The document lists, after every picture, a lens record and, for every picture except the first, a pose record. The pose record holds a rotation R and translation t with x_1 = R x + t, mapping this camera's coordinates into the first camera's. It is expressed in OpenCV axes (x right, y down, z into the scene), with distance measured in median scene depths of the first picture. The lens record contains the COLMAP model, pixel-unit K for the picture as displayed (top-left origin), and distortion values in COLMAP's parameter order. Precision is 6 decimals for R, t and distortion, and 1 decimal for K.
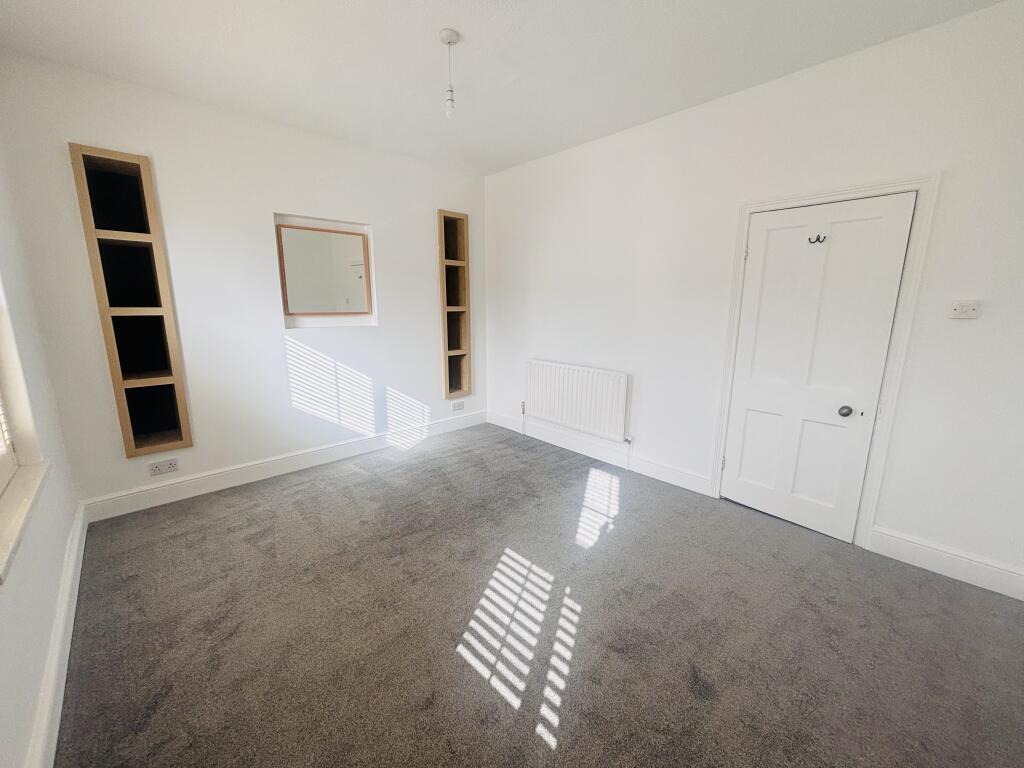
lens RADIAL K [[414.0, 0, 509.9], [0, 414.0, 383.5], [0, 0, 1]] dist [0.010686, -0.000694]
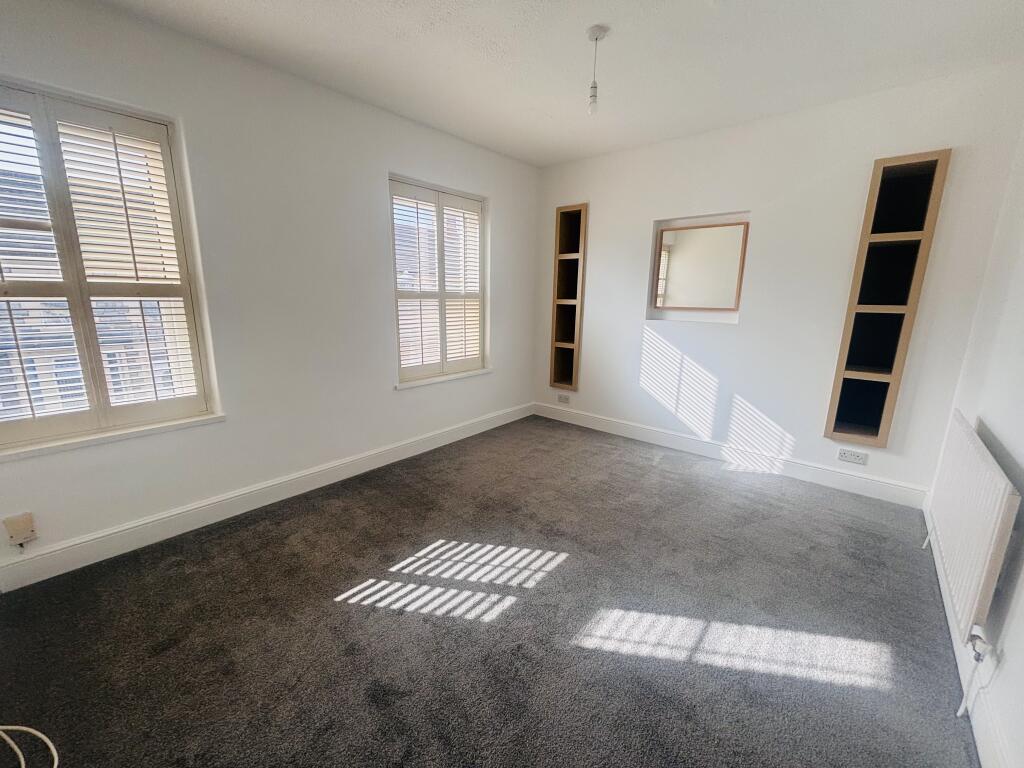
lens RADIAL K [[414.0, 0, 509.9], [0, 414.0, 383.5], [0, 0, 1]] dist [0.010686, -0.000694]
pose [[0.106504, 0.209654, -0.971958, 0.626658], [-0.206463, 0.960875, 0.184640, -0.097515], [0.972641, 0.181008, 0.145623, 0.502206]]
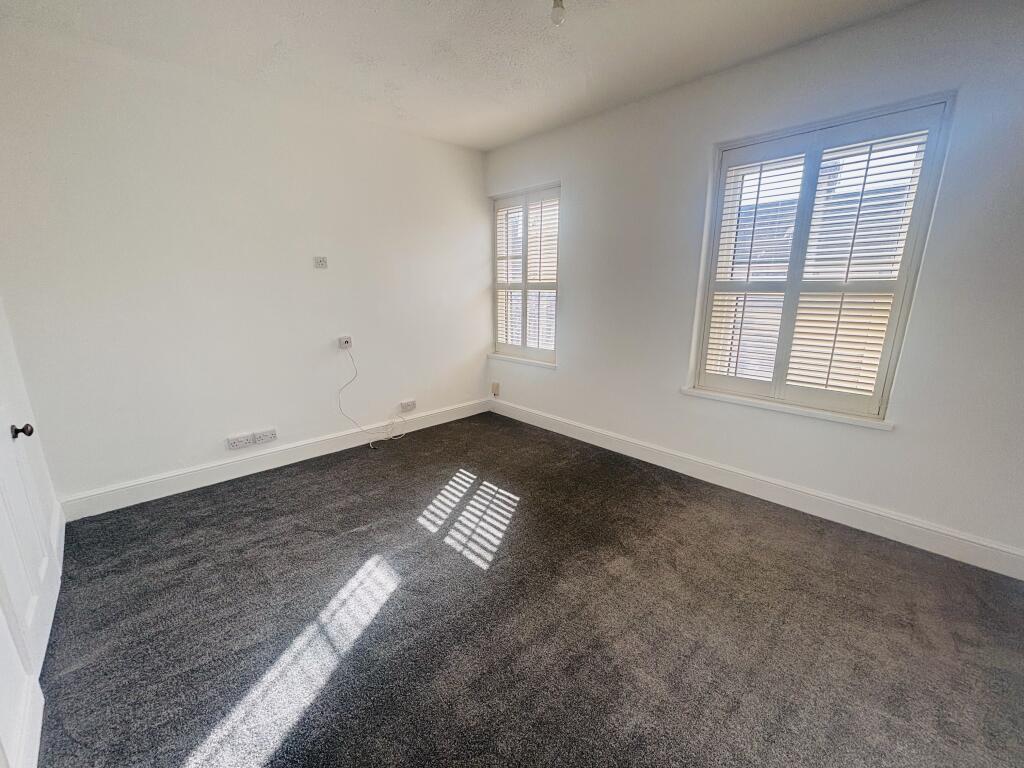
lens RADIAL K [[406.0, 0, 512.0], [0, 406.0, 384.0], [0, 0, 1]] dist [0.000719, -0.000084]
pose [[-0.999678, 0.005266, -0.024814, -0.032721], [-0.005587, 0.908471, 0.417910, -0.238064], [0.024744, 0.417914, -0.908150, 1.227643]]
